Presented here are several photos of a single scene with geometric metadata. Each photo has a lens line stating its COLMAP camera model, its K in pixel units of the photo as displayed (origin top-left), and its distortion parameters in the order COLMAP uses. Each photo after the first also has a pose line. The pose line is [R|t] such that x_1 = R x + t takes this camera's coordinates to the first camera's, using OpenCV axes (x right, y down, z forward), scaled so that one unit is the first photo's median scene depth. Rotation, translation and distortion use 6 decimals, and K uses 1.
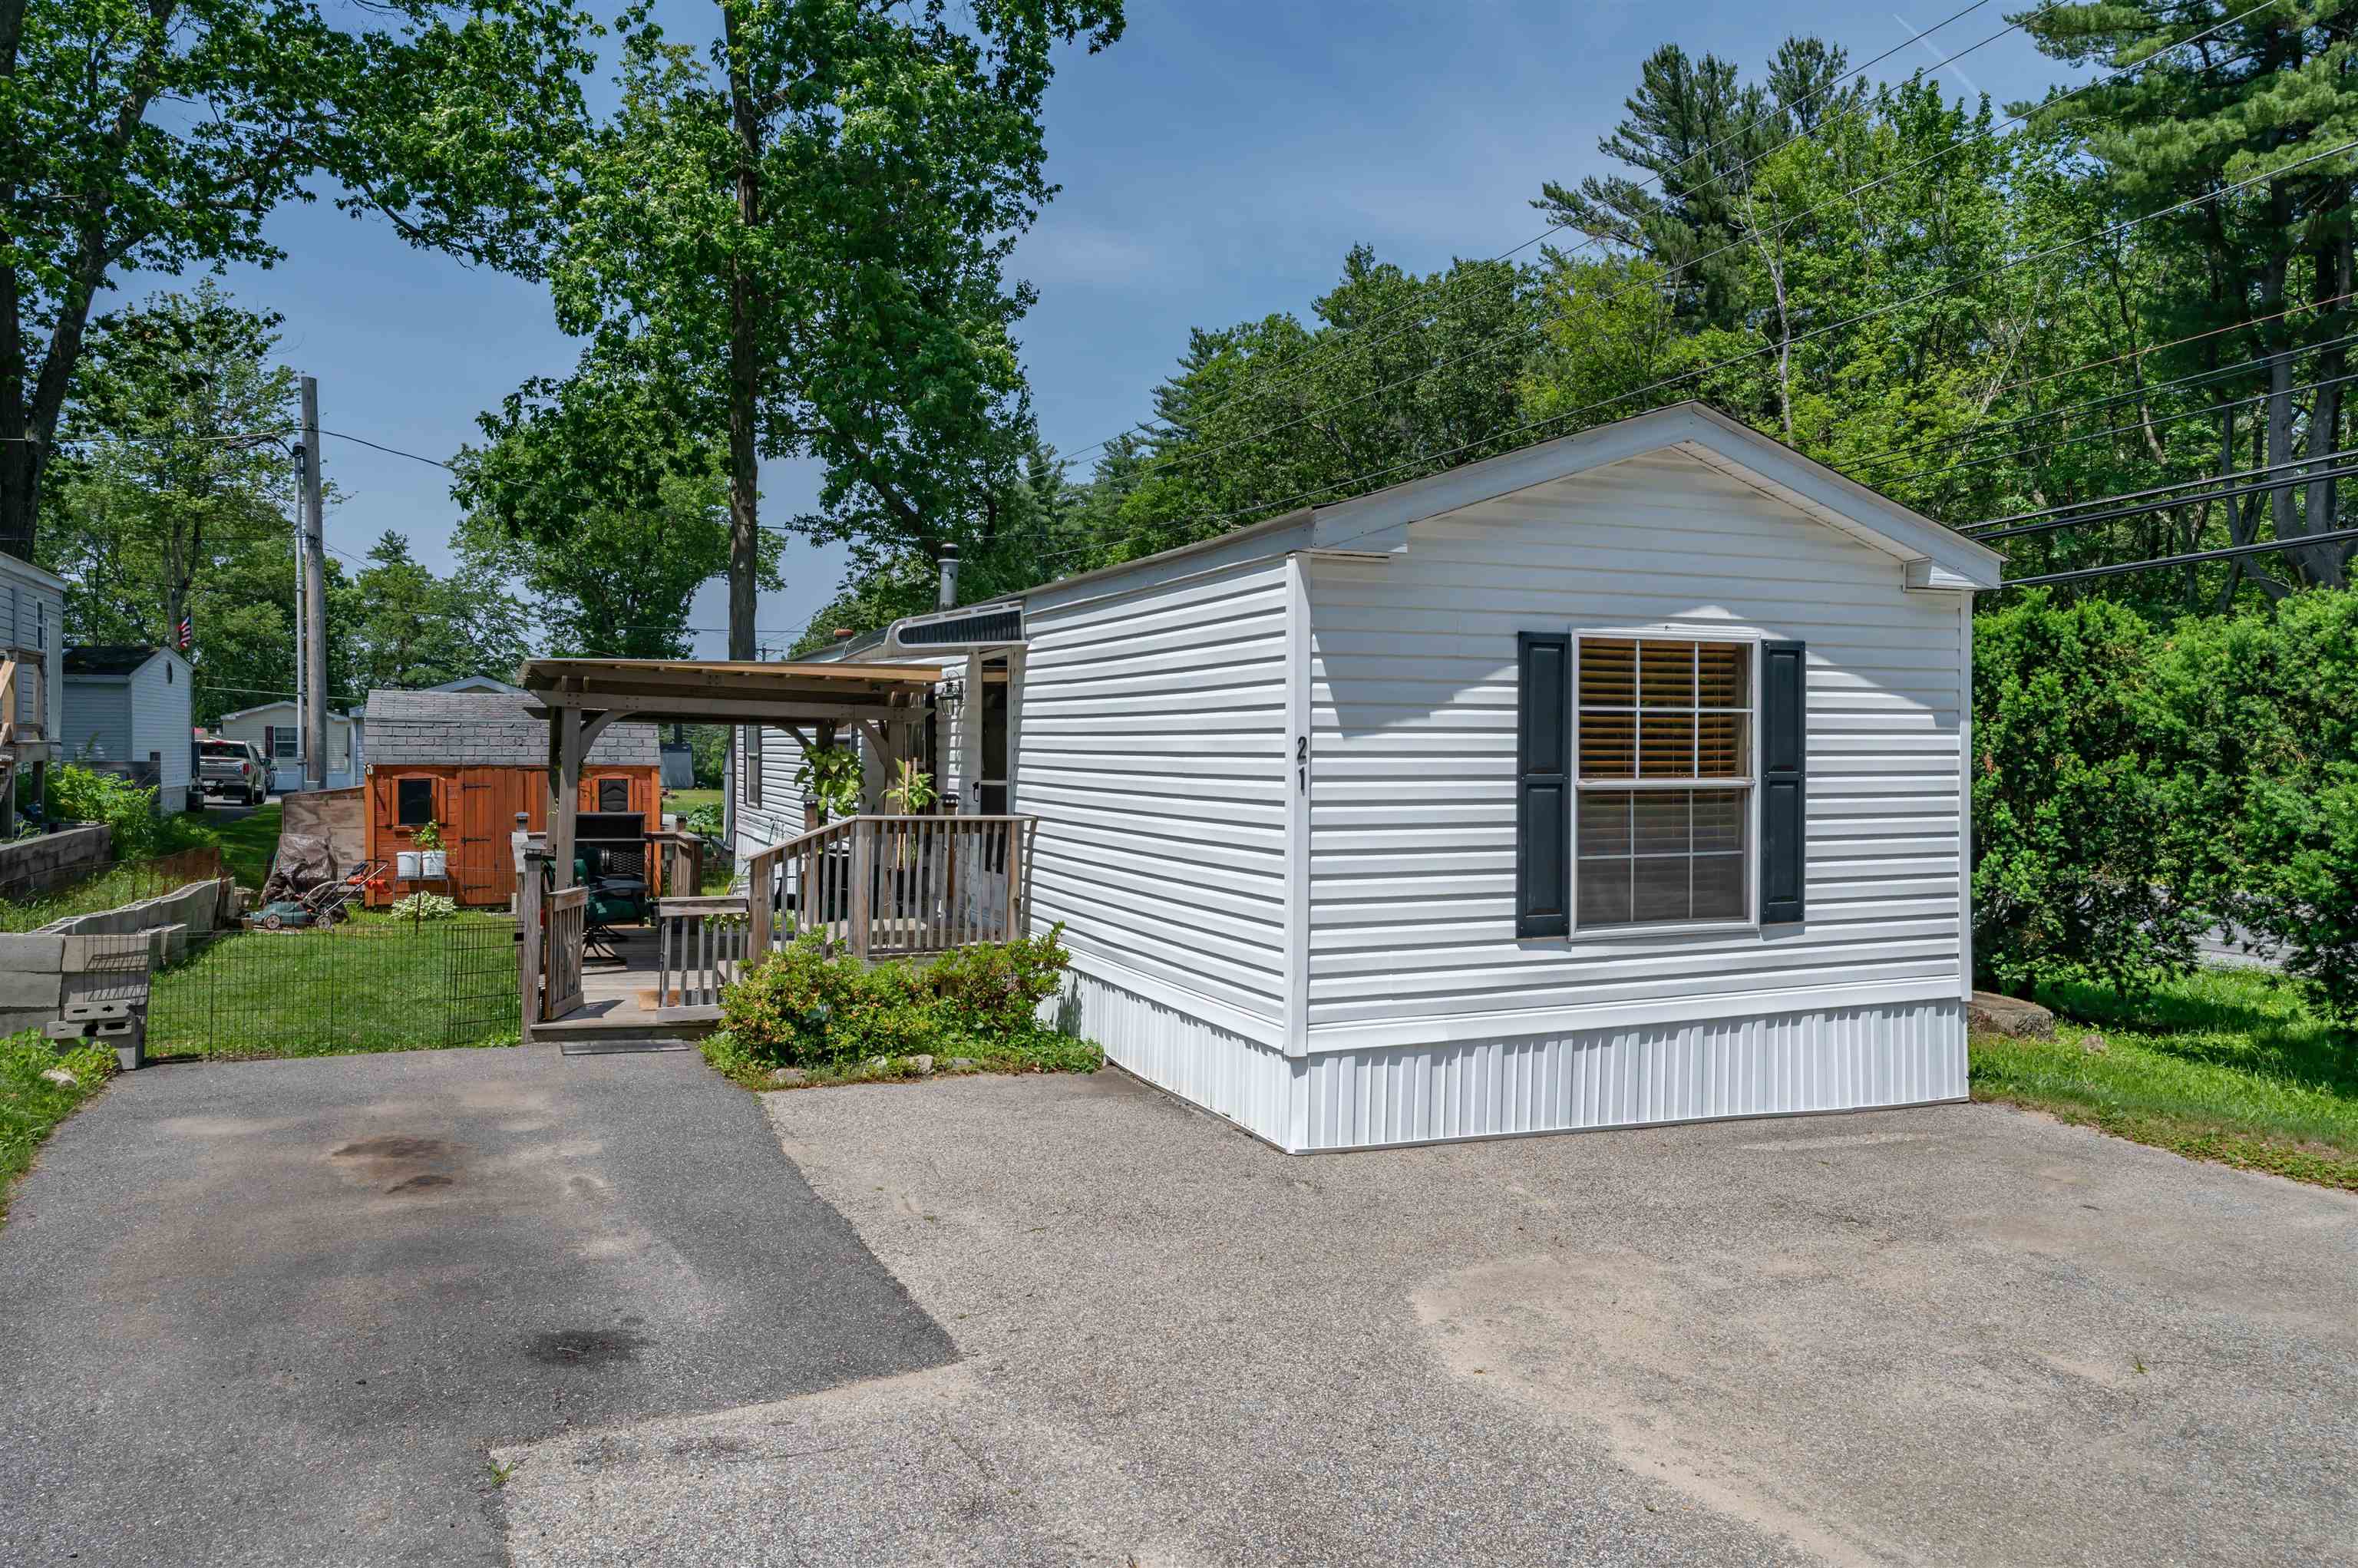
lens RADIAL K [[1586.0, 0, 1156.3], [0, 1586.0, 749.2], [0, 0, 1]] dist [0.001813, -0.000220]
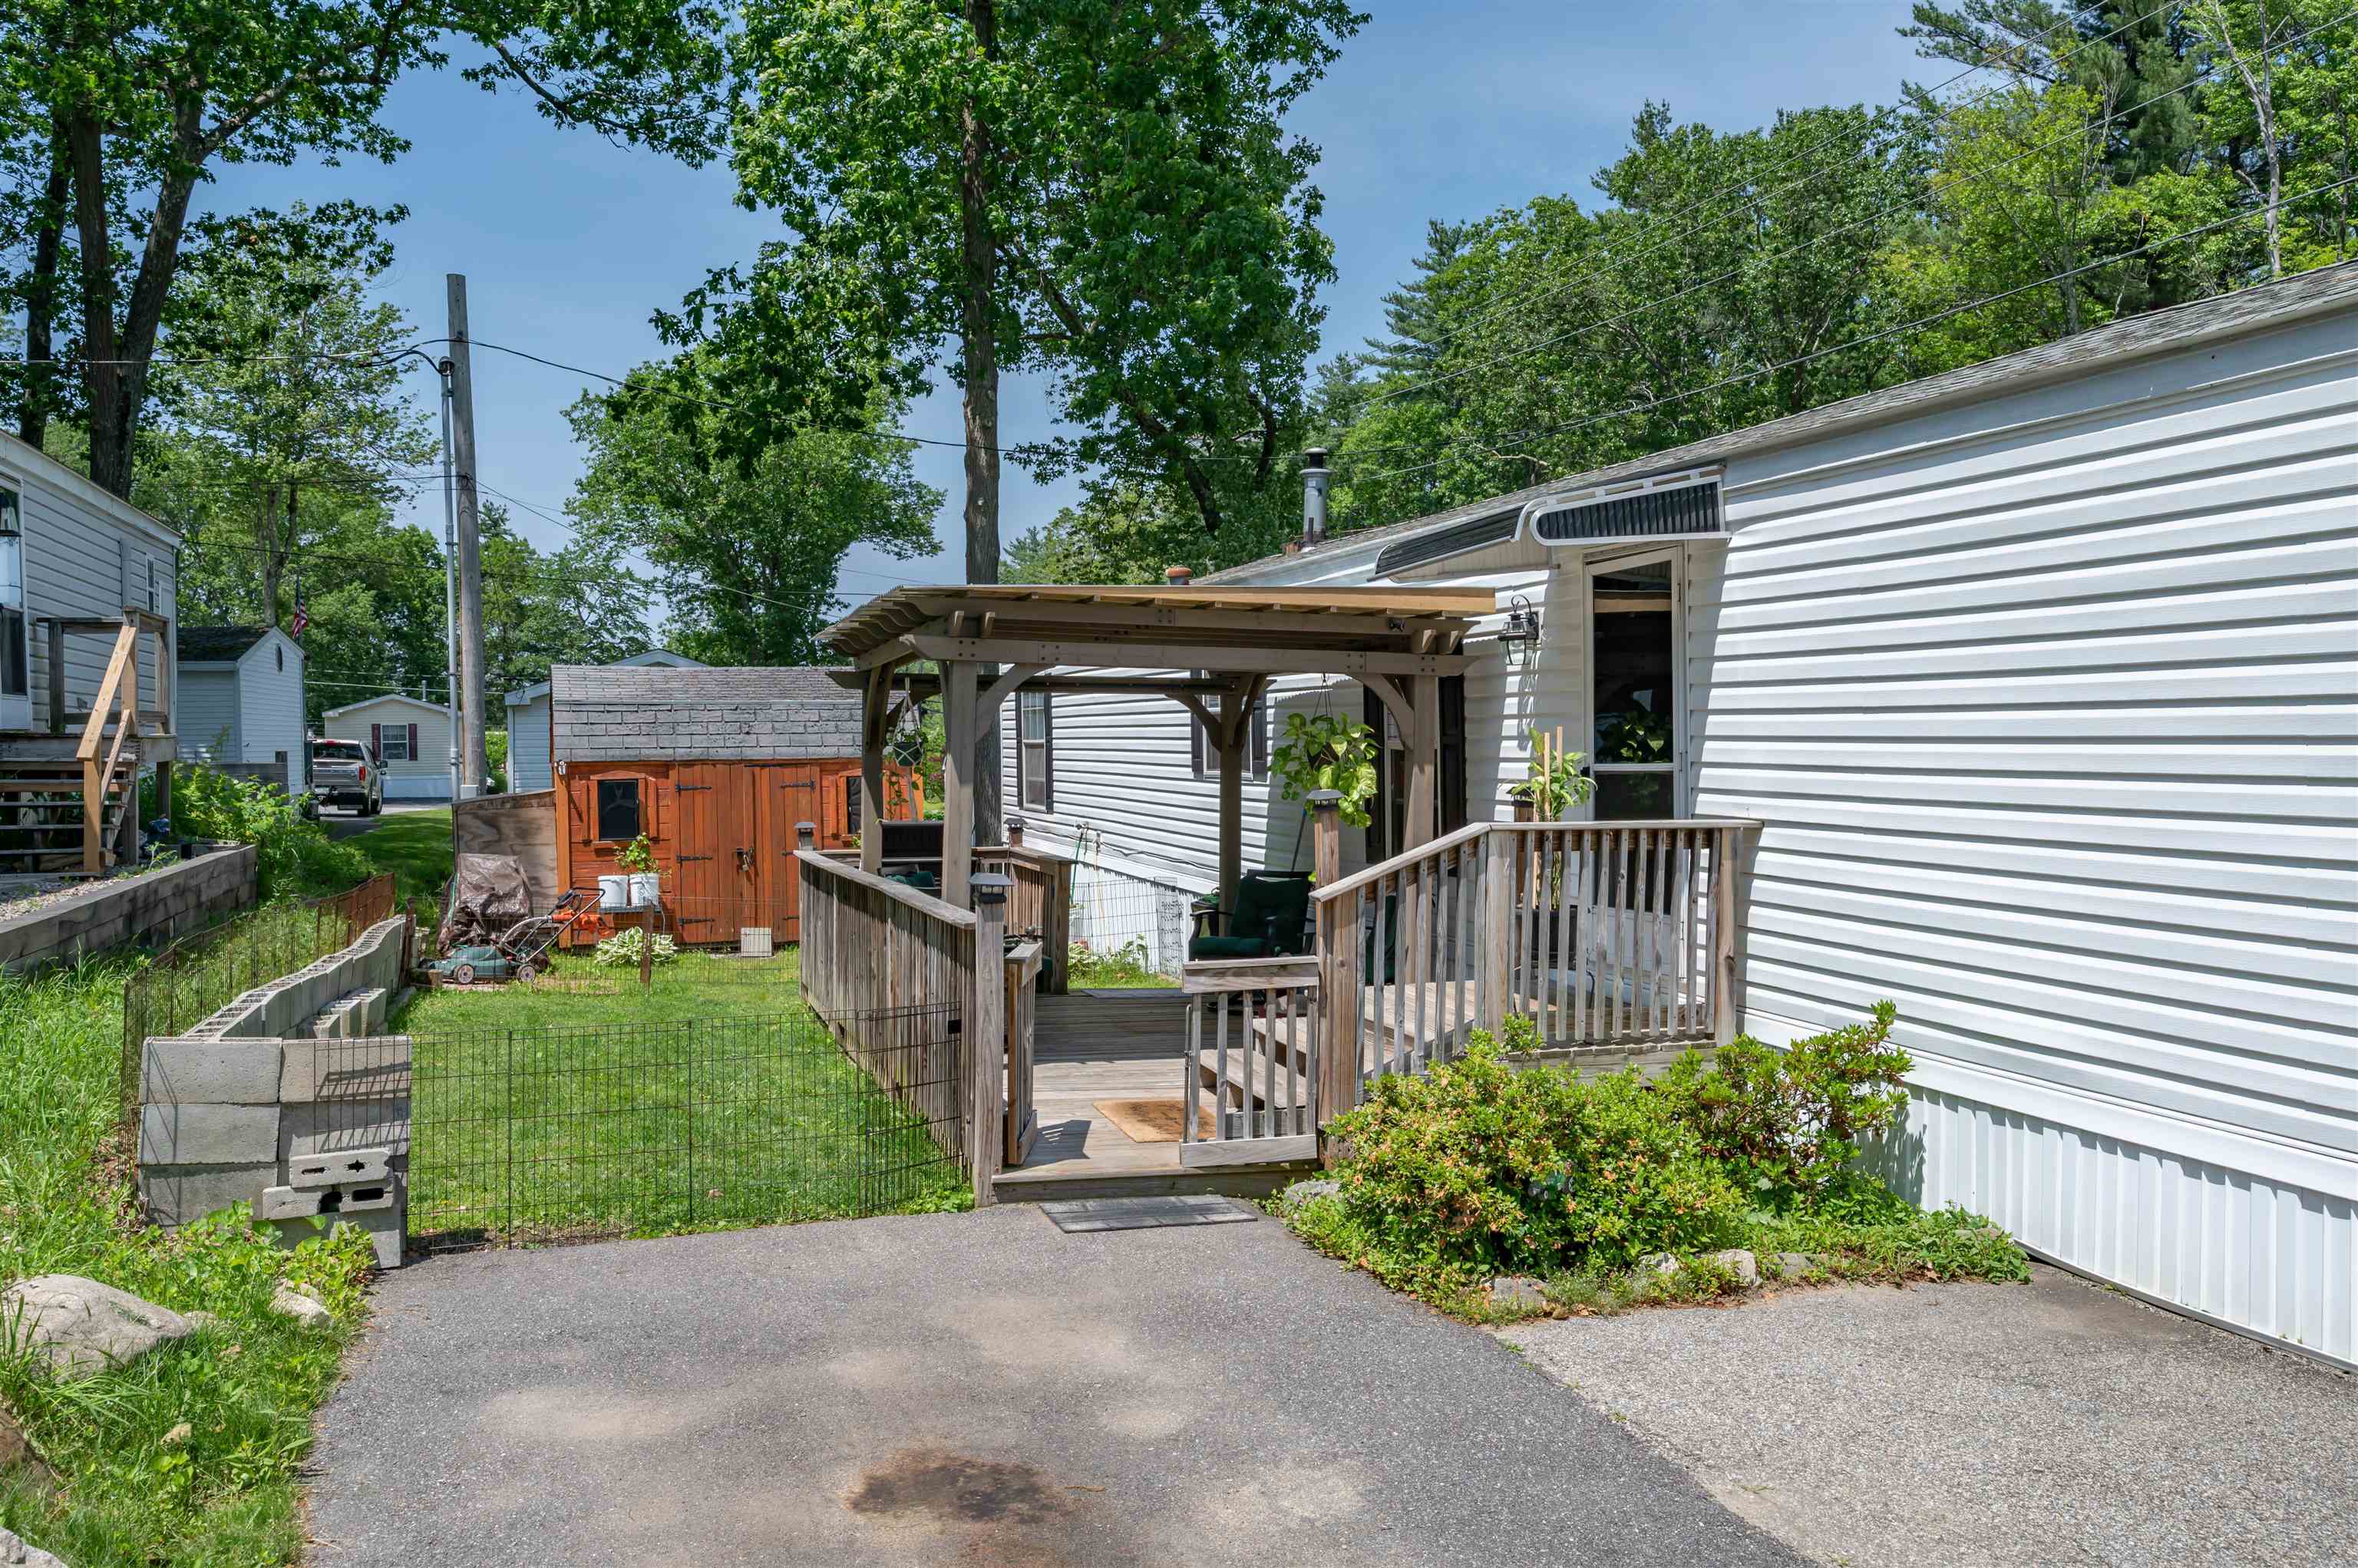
lens RADIAL K [[1865.4, 0, 1169.8], [0, 1865.4, 754.7], [0, 0, 1]] dist [-0.001468, 0.003890]
pose [[0.994942, -0.015597, -0.099229, -0.274206], [0.016497, 0.999830, 0.008261, 0.009201], [0.099084, -0.009856, 0.995030, 0.324475]]
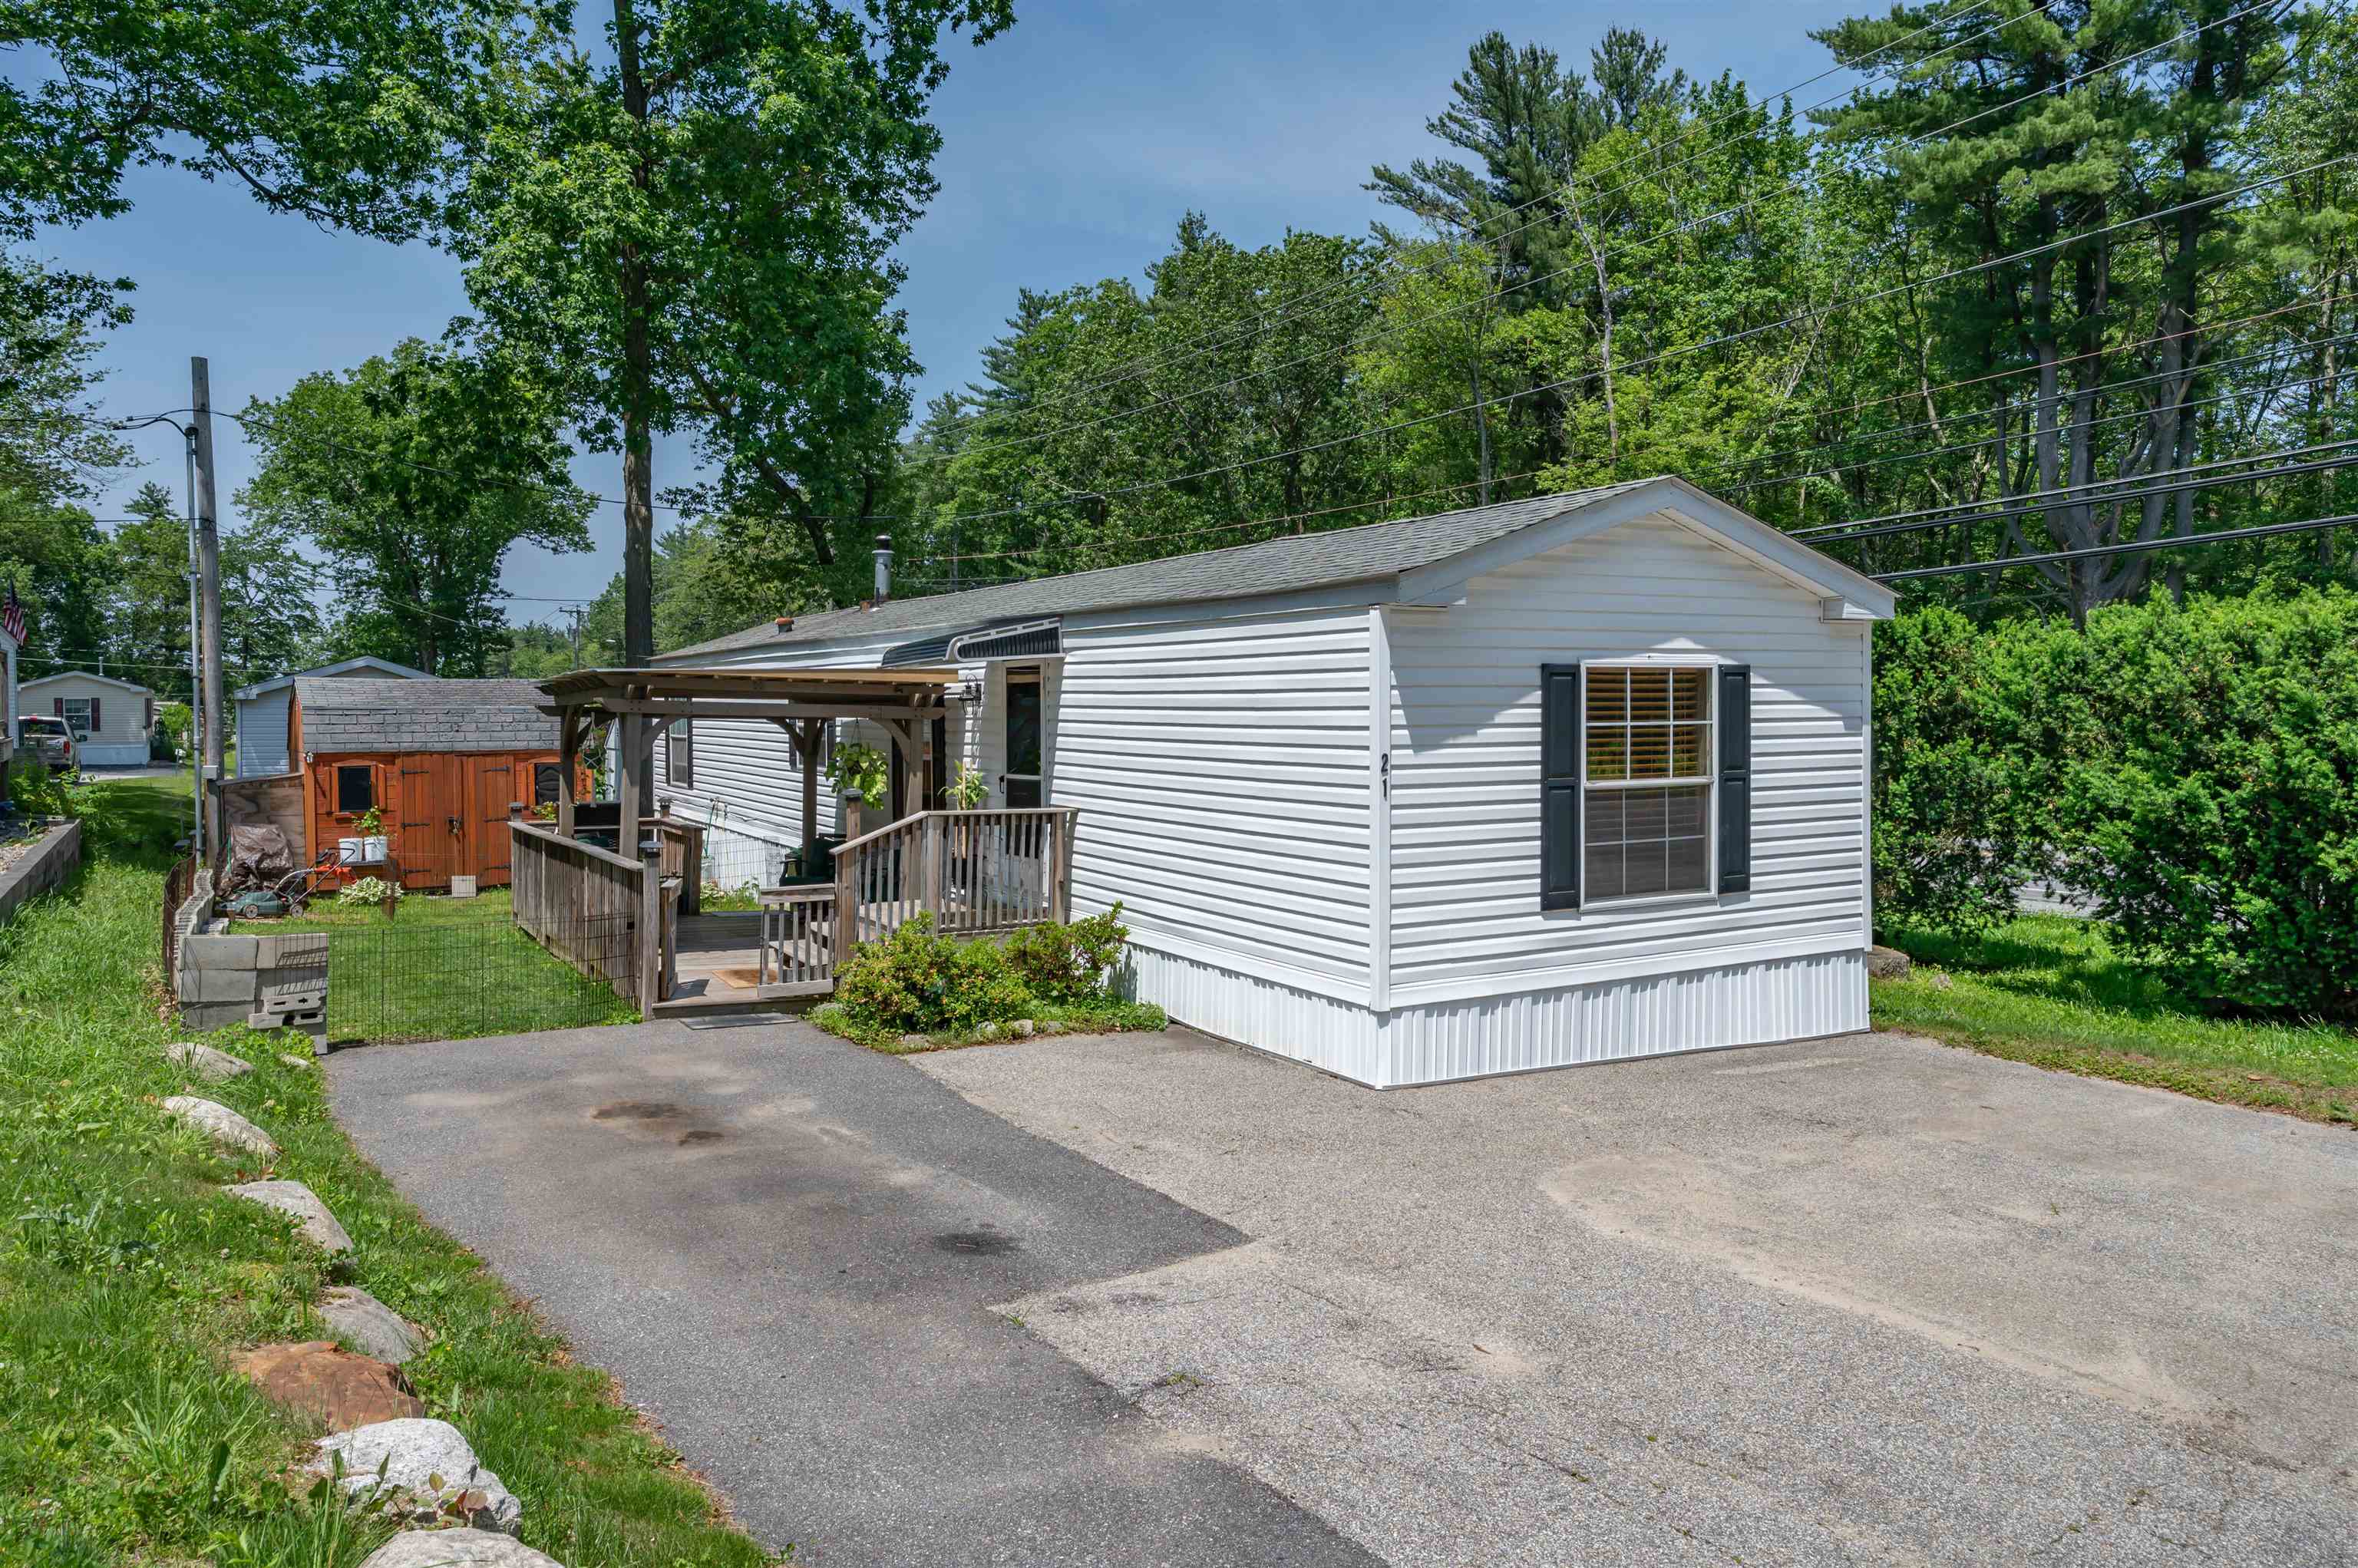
lens RADIAL K [[1598.7, 0, 1144.8], [0, 1598.7, 727.8], [0, 0, 1]] dist [0.001199, 0.000174]
pose [[0.993822, -0.010265, 0.110509, -0.184460], [0.008771, 0.999864, 0.014001, -0.037540], [-0.110637, -0.012945, 0.993777, -0.175269]]
